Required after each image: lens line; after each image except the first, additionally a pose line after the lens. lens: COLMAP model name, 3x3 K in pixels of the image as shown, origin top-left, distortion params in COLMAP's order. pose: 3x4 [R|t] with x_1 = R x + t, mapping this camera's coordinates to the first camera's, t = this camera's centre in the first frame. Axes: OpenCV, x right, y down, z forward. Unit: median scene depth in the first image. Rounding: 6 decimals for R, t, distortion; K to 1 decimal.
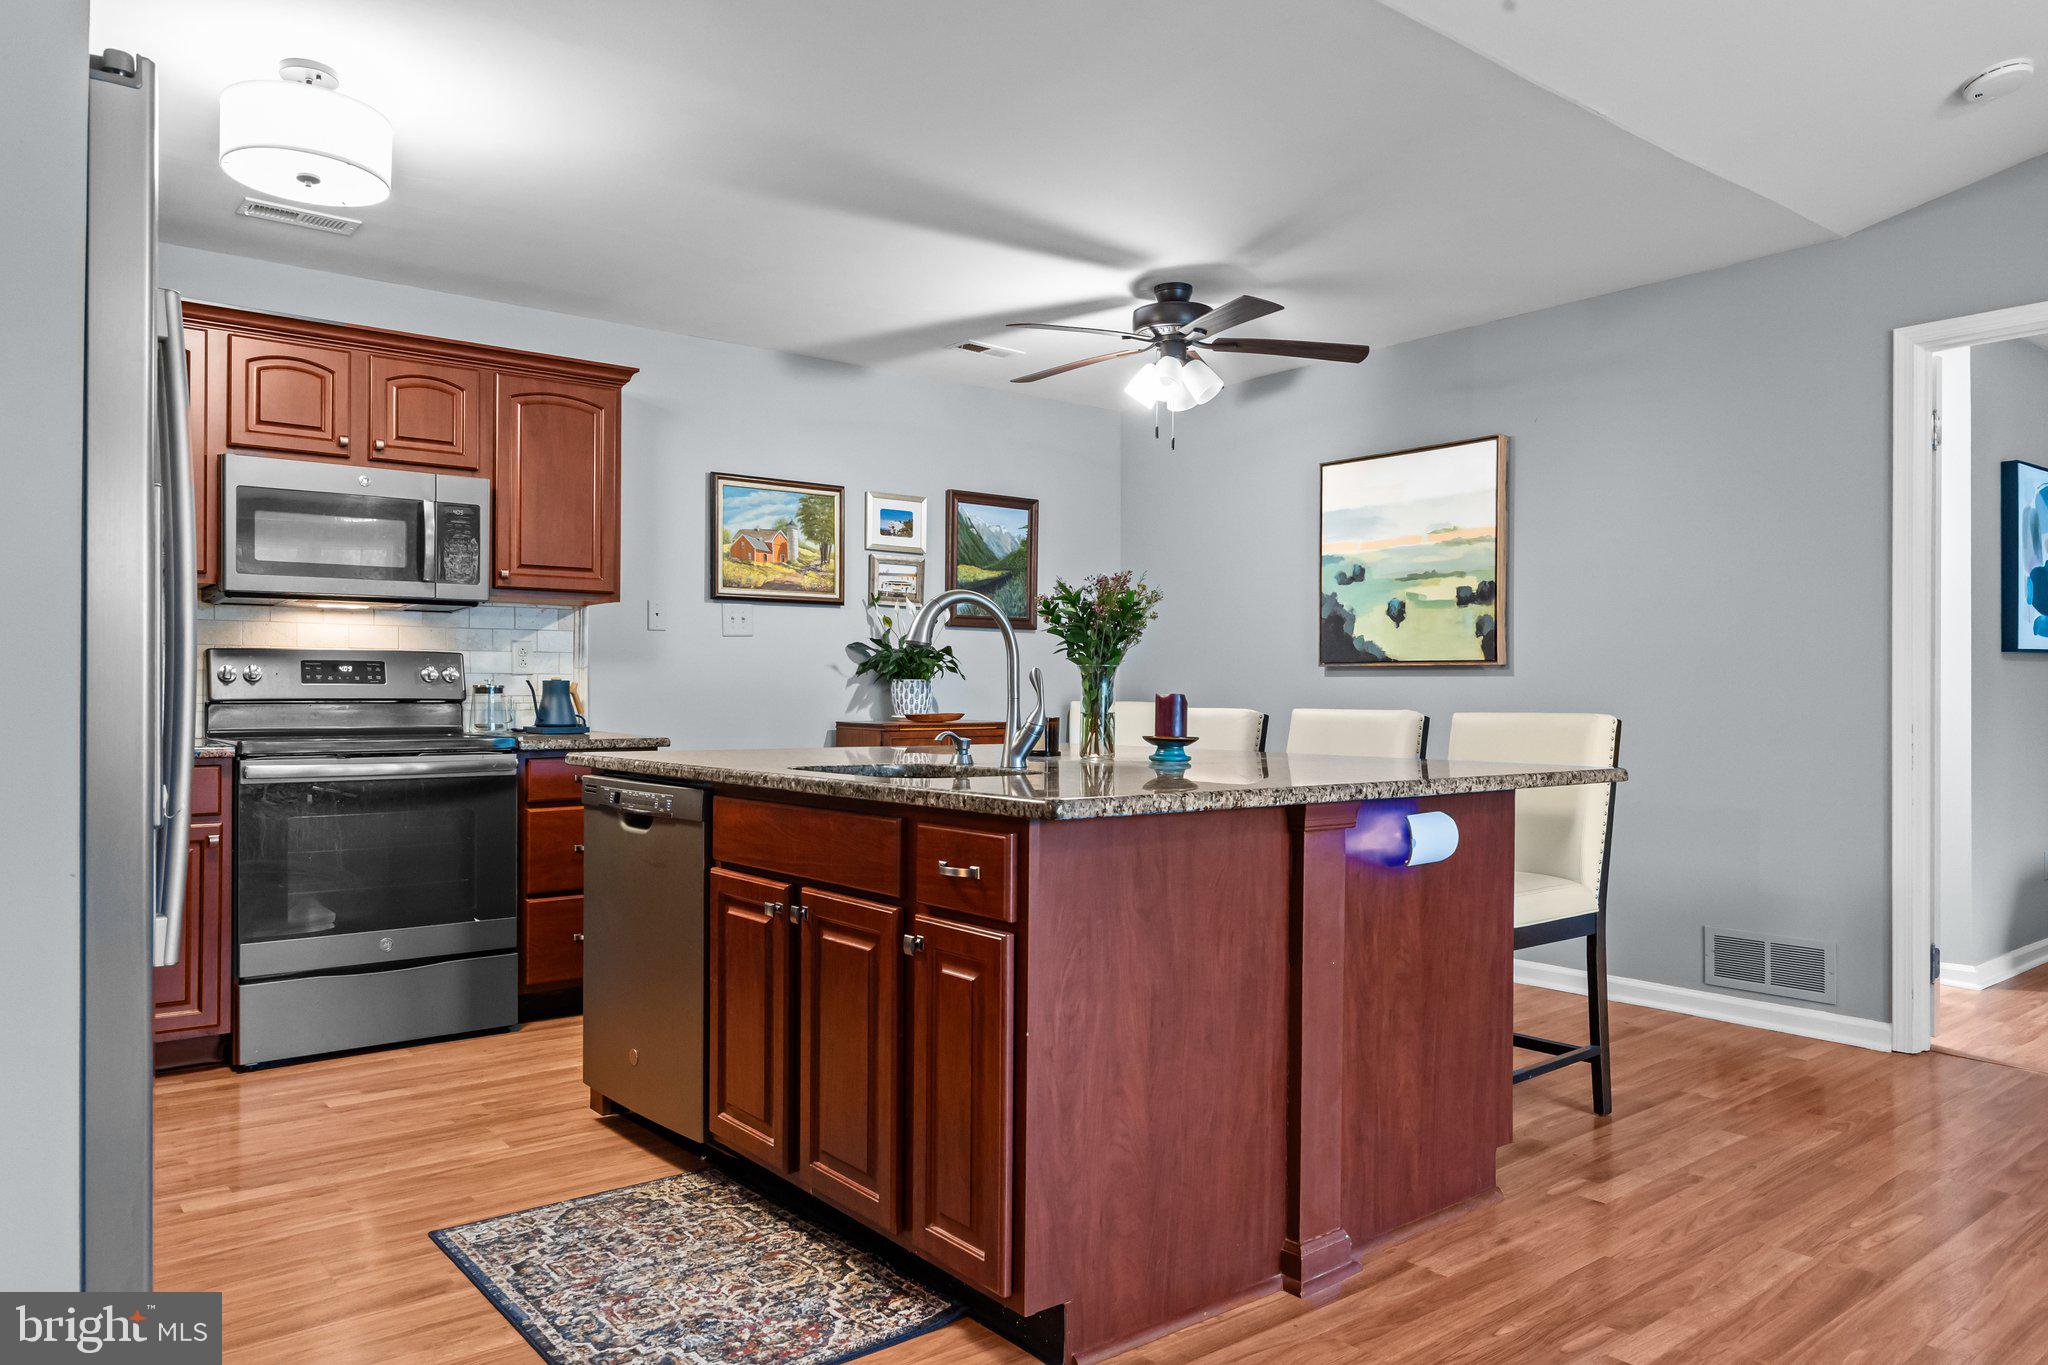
lens RADIAL K [[1364.8, 0, 1038.0], [0, 1364.8, 690.8], [0, 0, 1]] dist [0.000396, -0.000152]
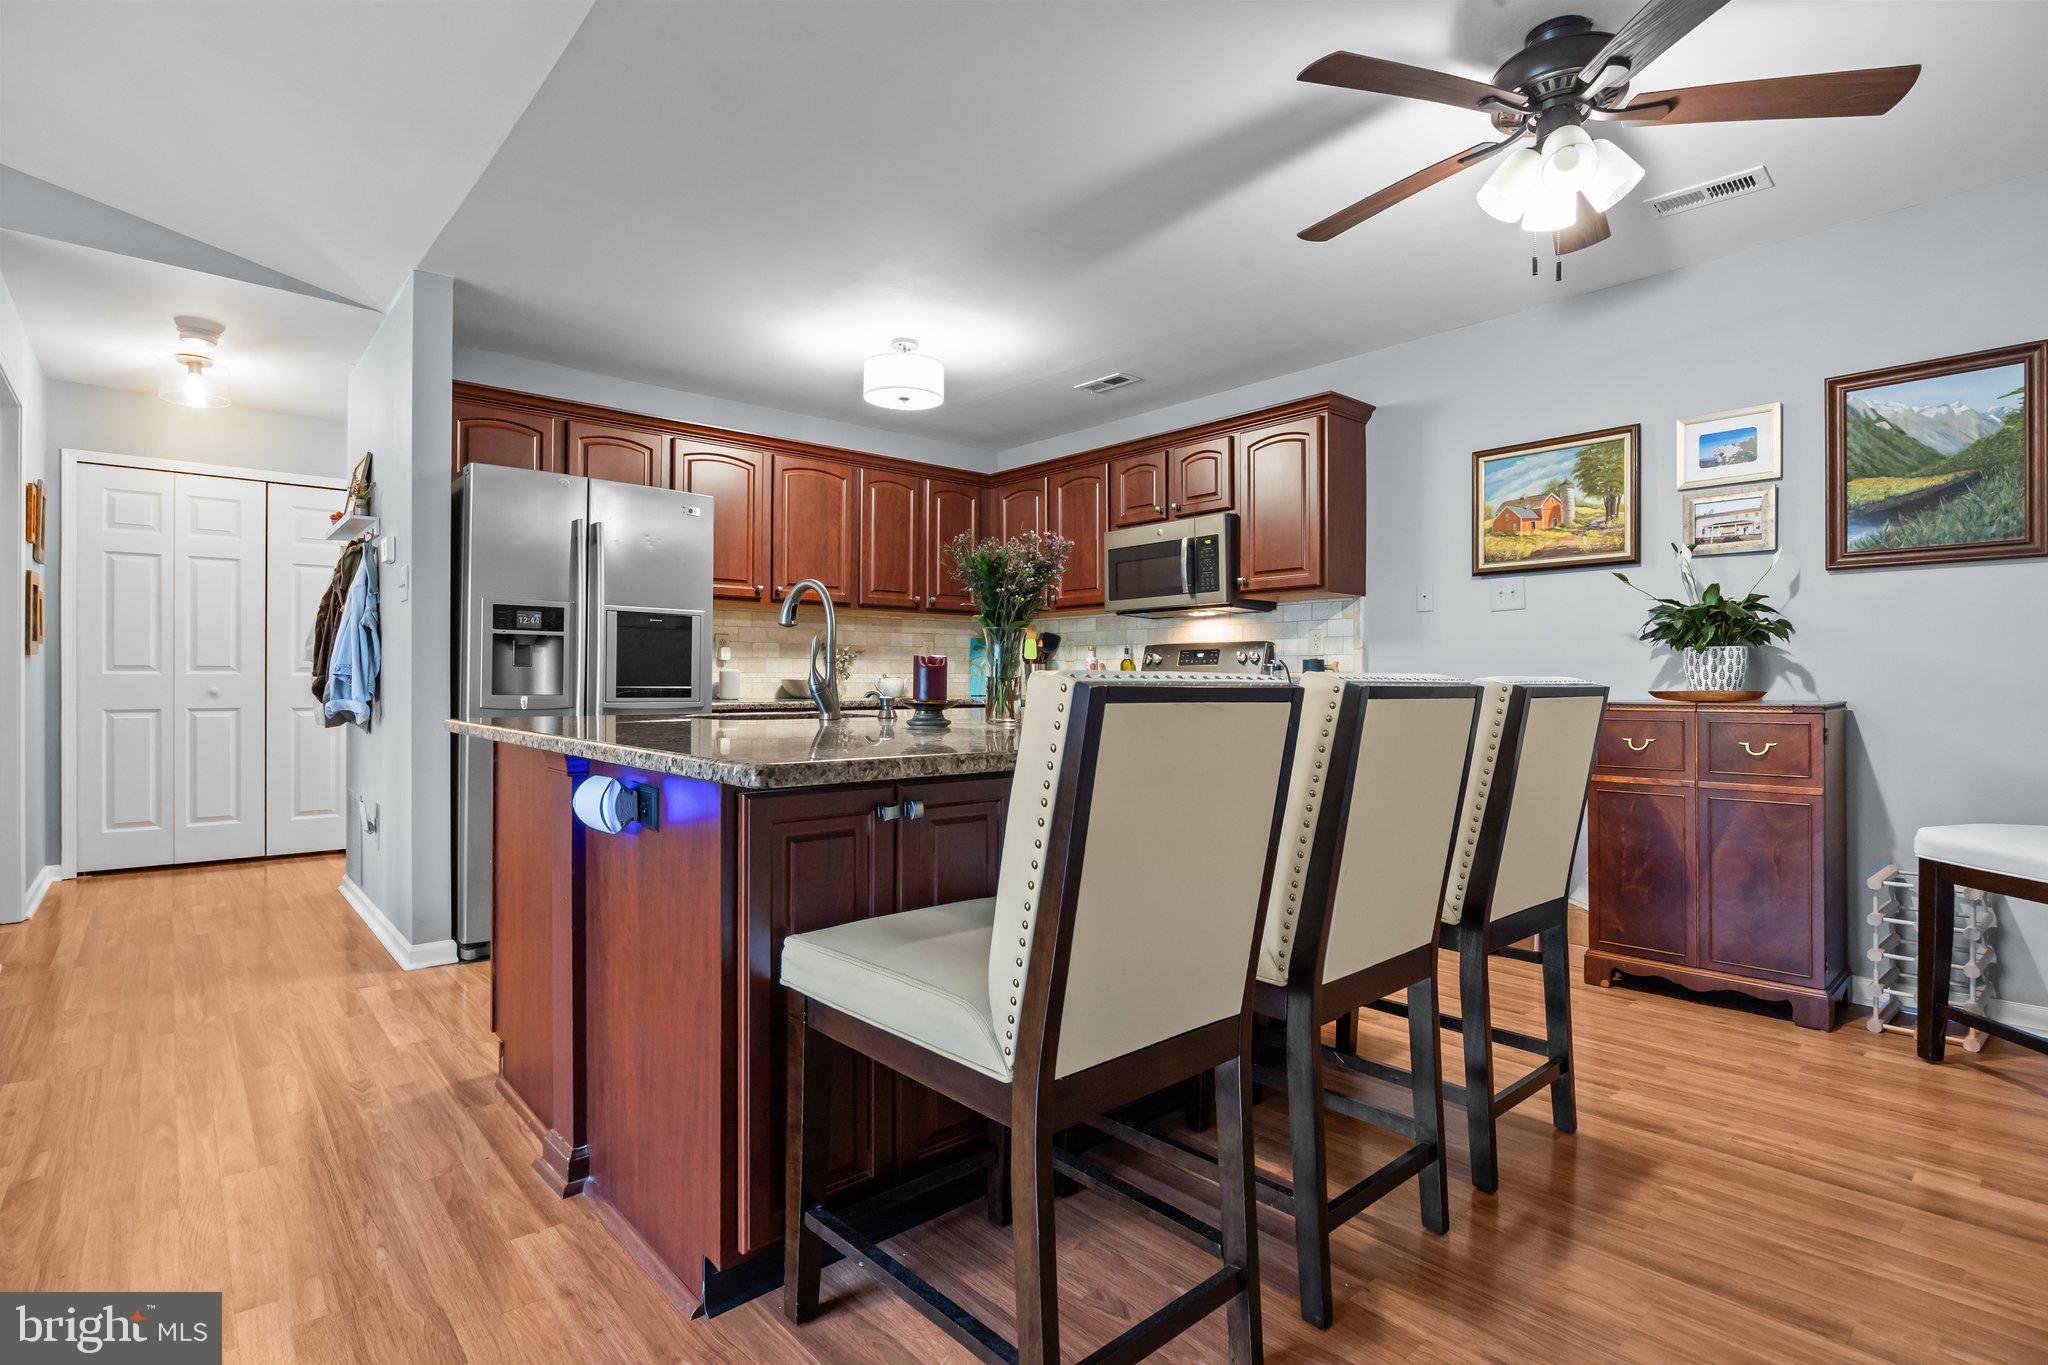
lens RADIAL K [[1005.7, 0, 1042.7], [0, 1005.7, 675.0], [0, 0, 1]] dist [-0.009907, 0.000647]
pose [[0.042380, -0.009437, -0.999057, 0.565438], [0.000588, 0.999955, -0.009421, 0.015181], [0.999101, -0.000188, 0.042384, 0.734935]]
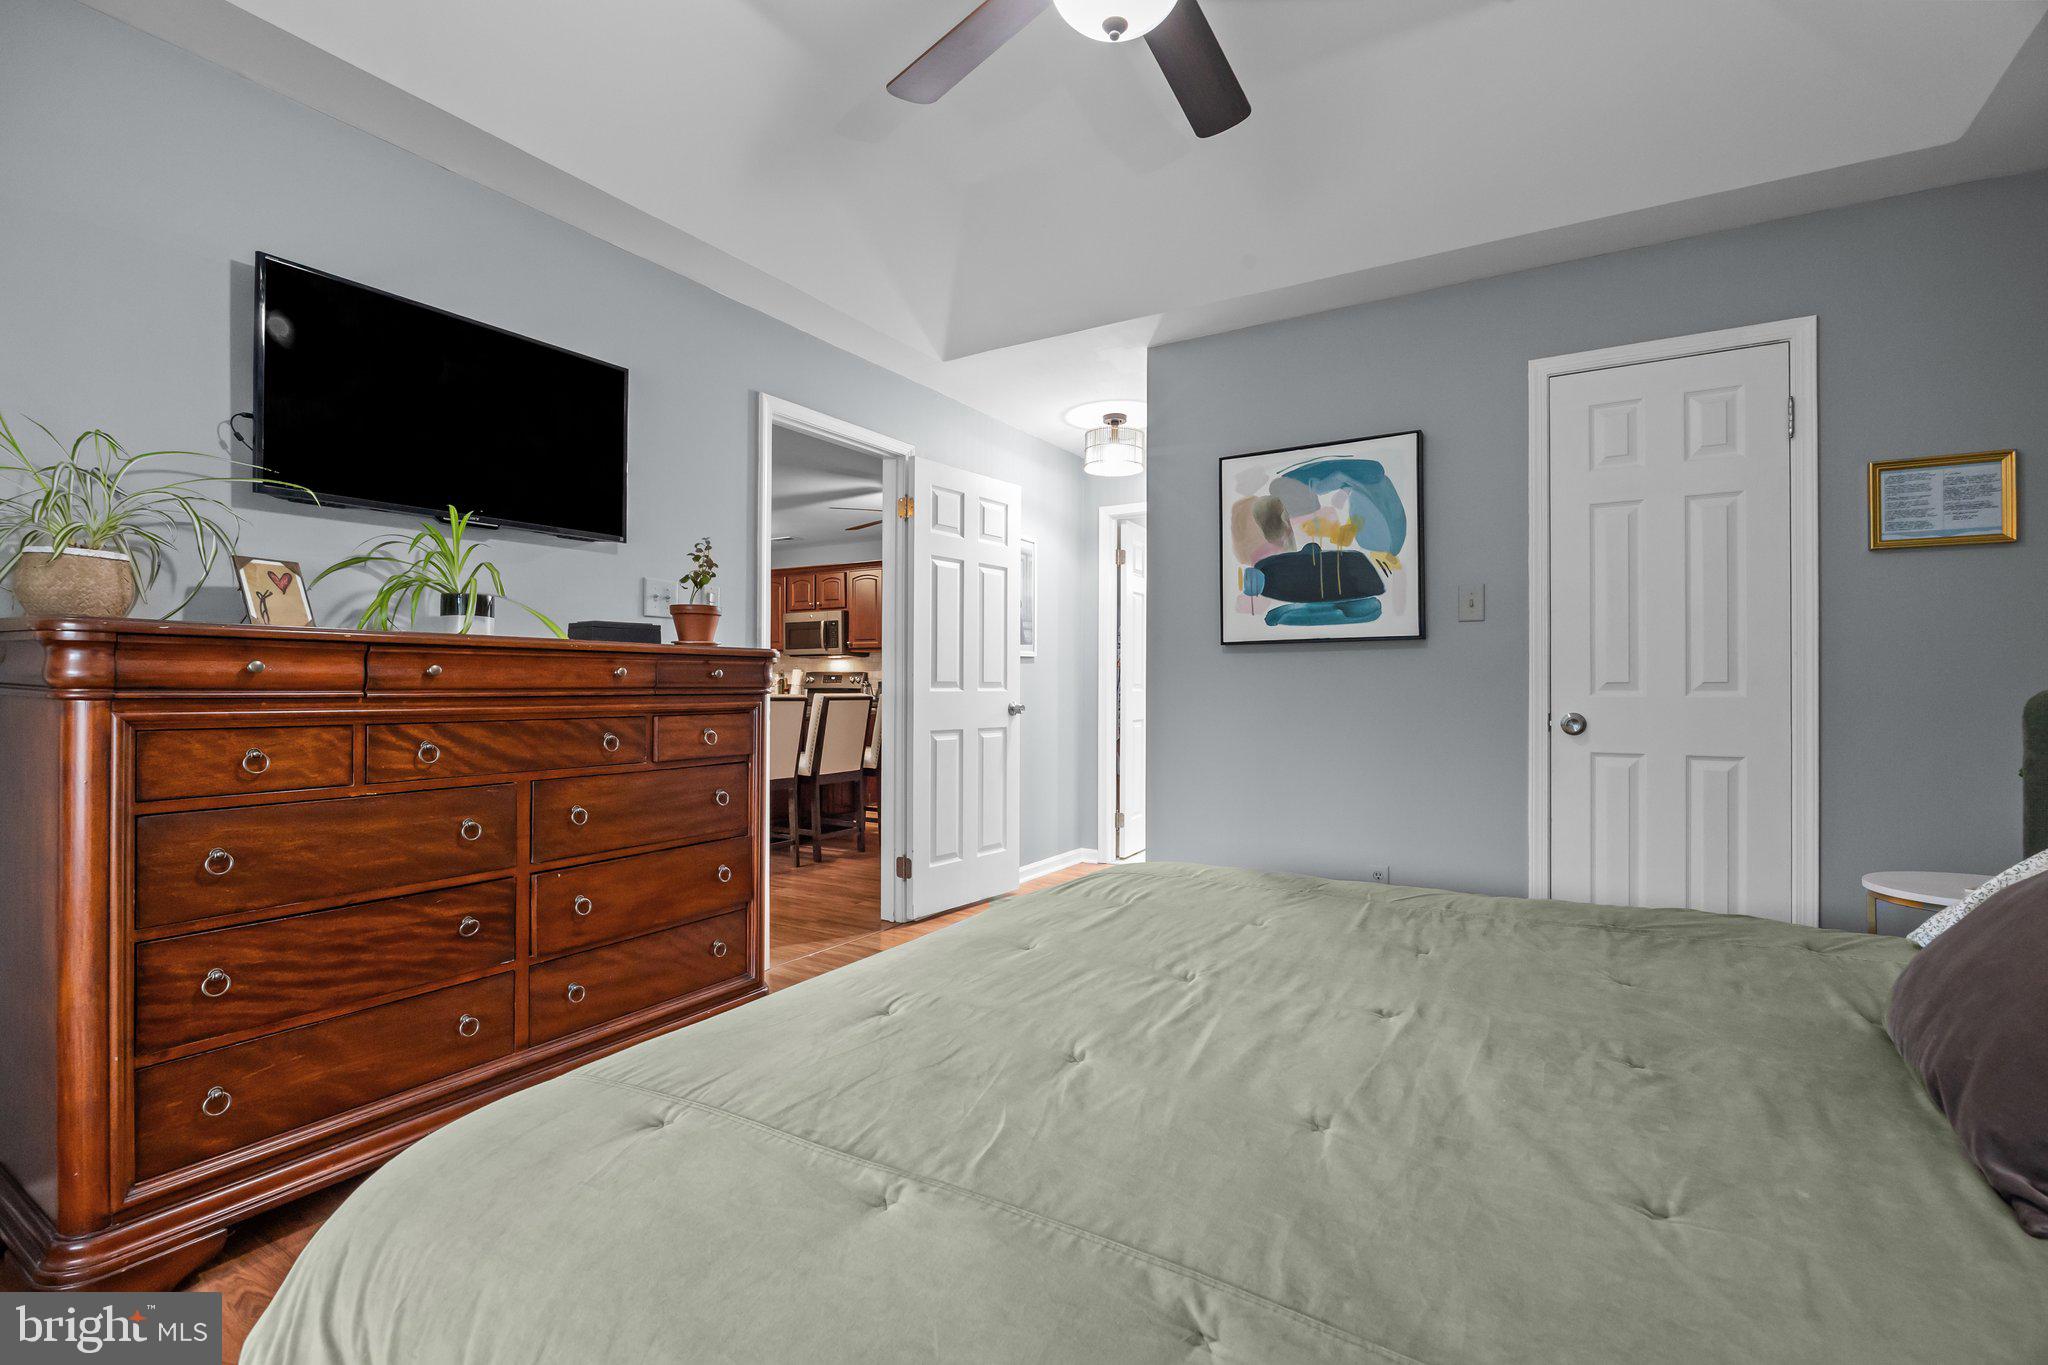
lens RADIAL K [[902.4, 0, 1026.3], [0, 902.4, 681.0], [0, 0, 1]] dist [-0.000527, -0.000005]
pose [[0.319424, -0.005985, -0.947593, 1.409881], [-0.002687, 0.999970, -0.007222, 0.002576], [0.947608, 0.004853, 0.319398, 0.728187]]
